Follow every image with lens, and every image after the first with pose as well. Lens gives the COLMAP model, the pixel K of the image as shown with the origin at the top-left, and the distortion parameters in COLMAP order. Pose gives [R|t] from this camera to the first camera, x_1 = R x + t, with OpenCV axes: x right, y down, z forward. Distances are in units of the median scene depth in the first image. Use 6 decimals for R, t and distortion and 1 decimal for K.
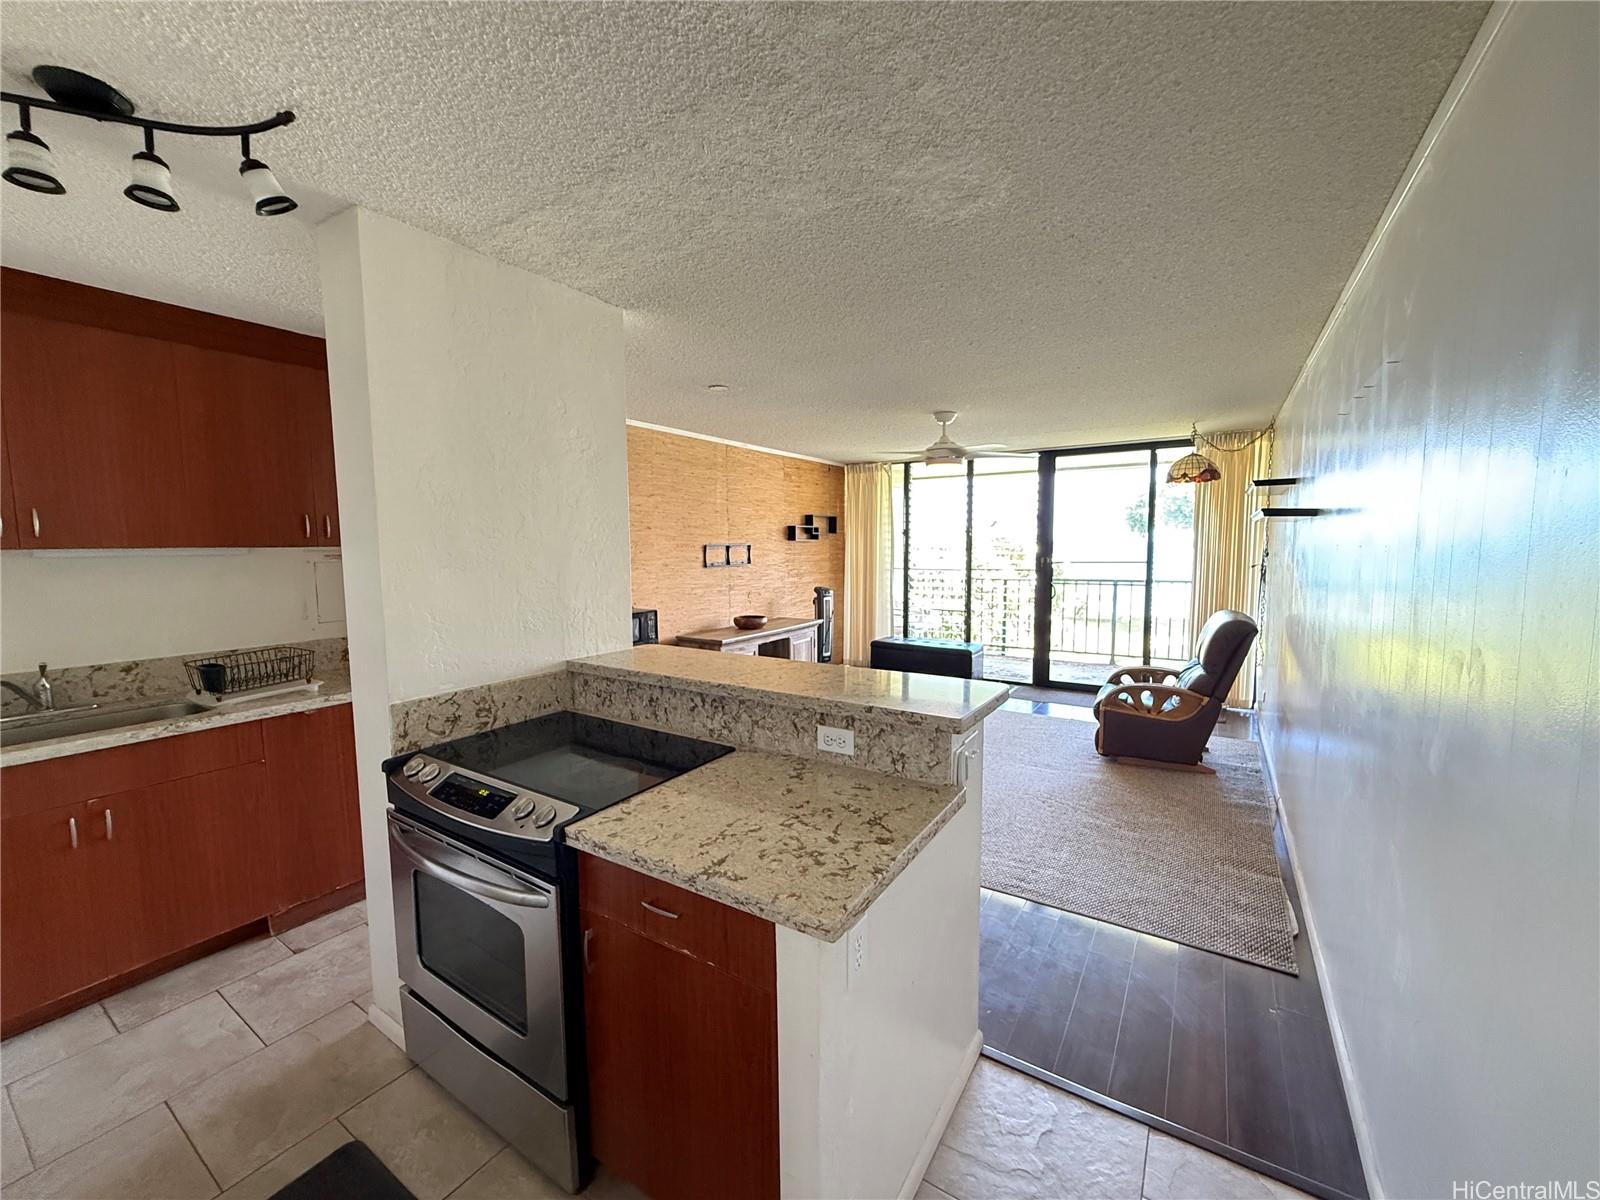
lens RADIAL K [[636.9, 0, 798.9], [0, 636.9, 601.6], [0, 0, 1]] dist [0.000302, -0.000140]
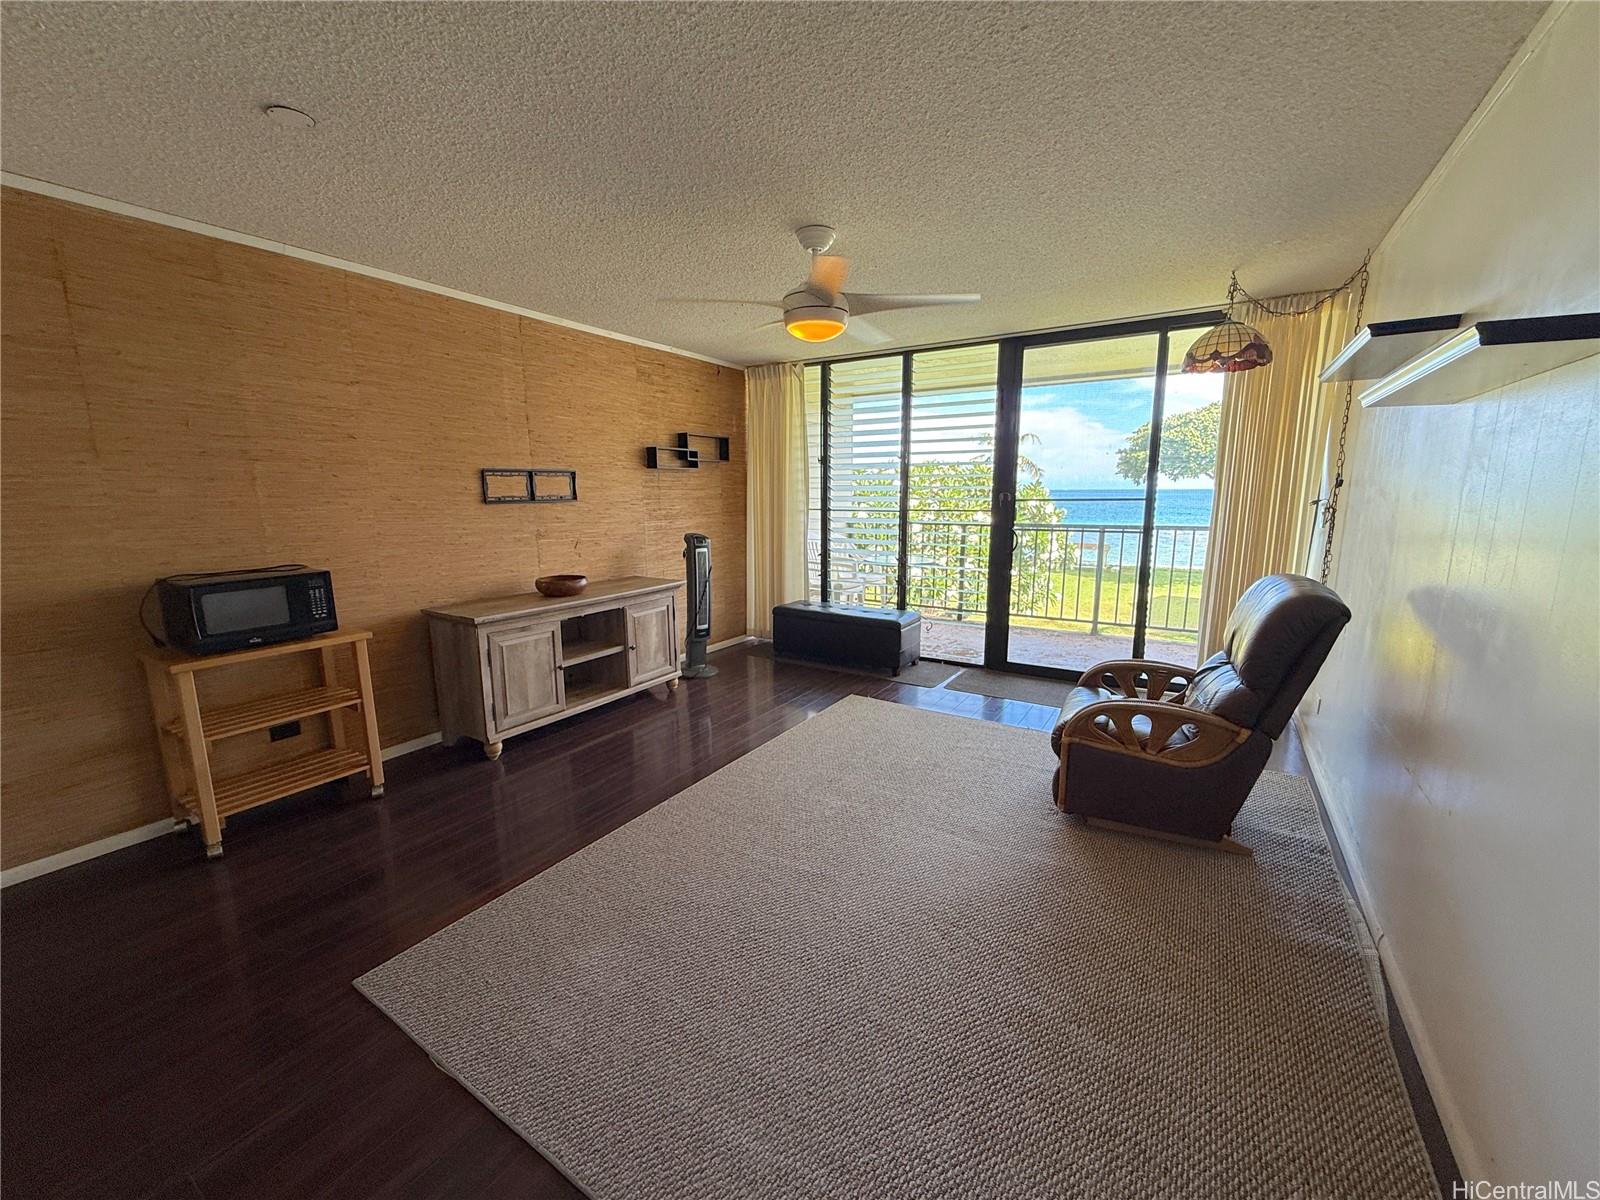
lens RADIAL K [[636.9, 0, 798.9], [0, 636.9, 601.6], [0, 0, 1]] dist [0.000302, -0.000140]
pose [[0.999907, 0.001497, 0.013588, 0.408081], [-0.002599, 0.996676, 0.081428, -0.015962], [-0.013421, -0.081455, 0.996587, 0.784172]]
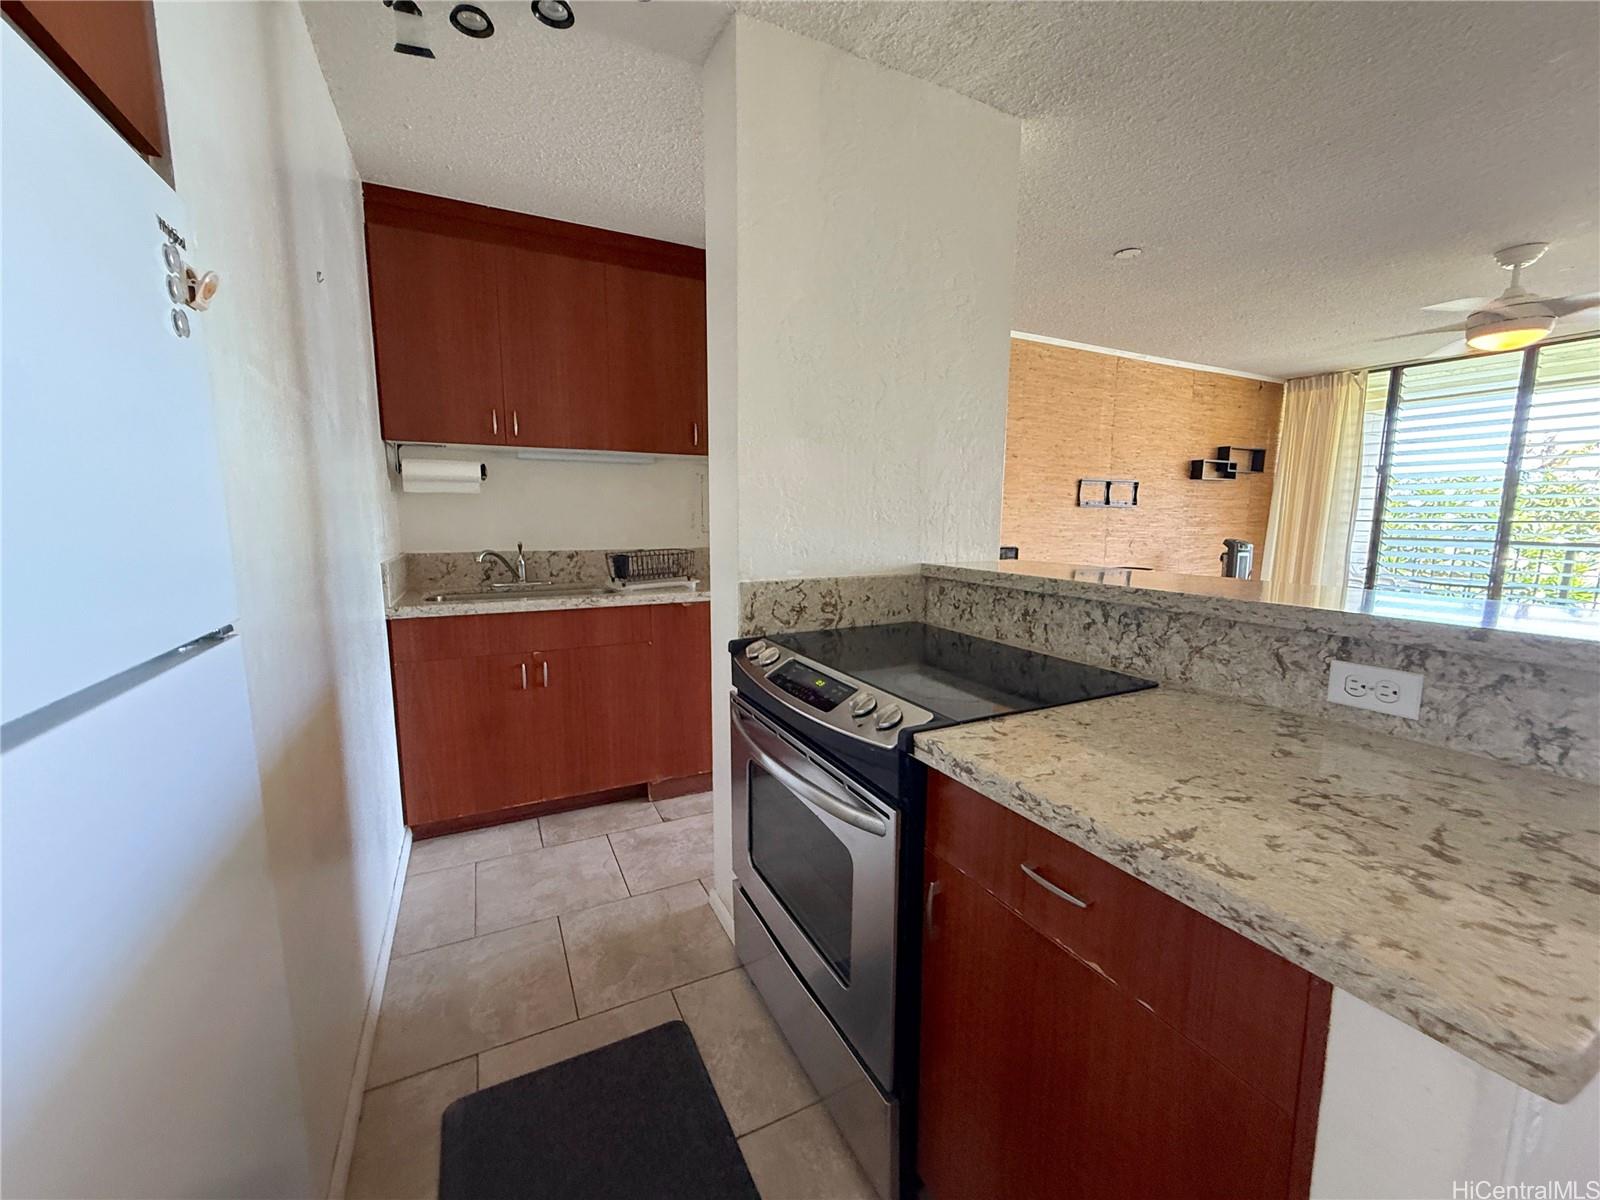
lens RADIAL K [[636.9, 0, 798.9], [0, 636.9, 601.6], [0, 0, 1]] dist [0.000302, -0.000140]
pose [[0.862076, 0.080998, -0.500264, -0.080139], [-0.058408, 0.996447, 0.060684, 0.102935], [0.503402, -0.023095, 0.863744, 0.192363]]
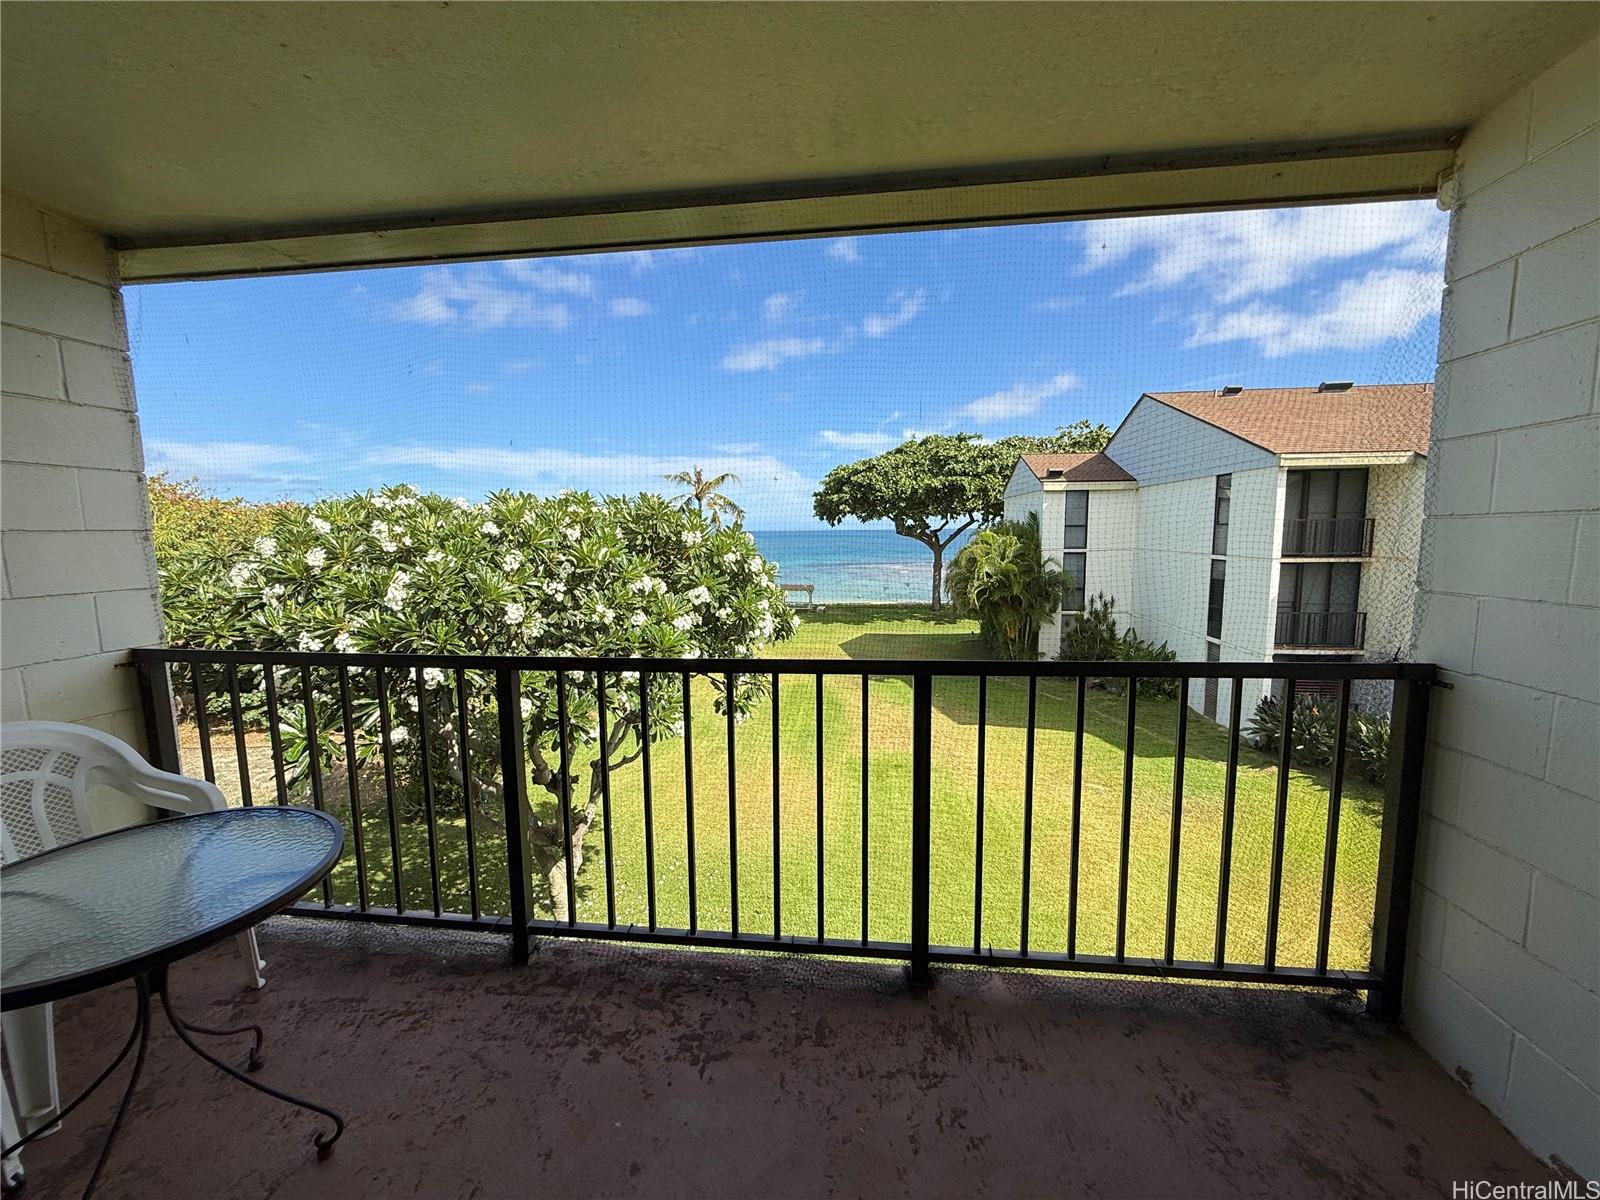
lens RADIAL K [[636.9, 0, 798.9], [0, 636.9, 601.6], [0, 0, 1]] dist [0.000302, -0.000140]
pose [[0.898648, -0.051943, 0.435584, 1.209236], [0.045179, 0.998644, 0.025878, -0.228656], [-0.436337, -0.003576, 0.899776, 2.776252]]
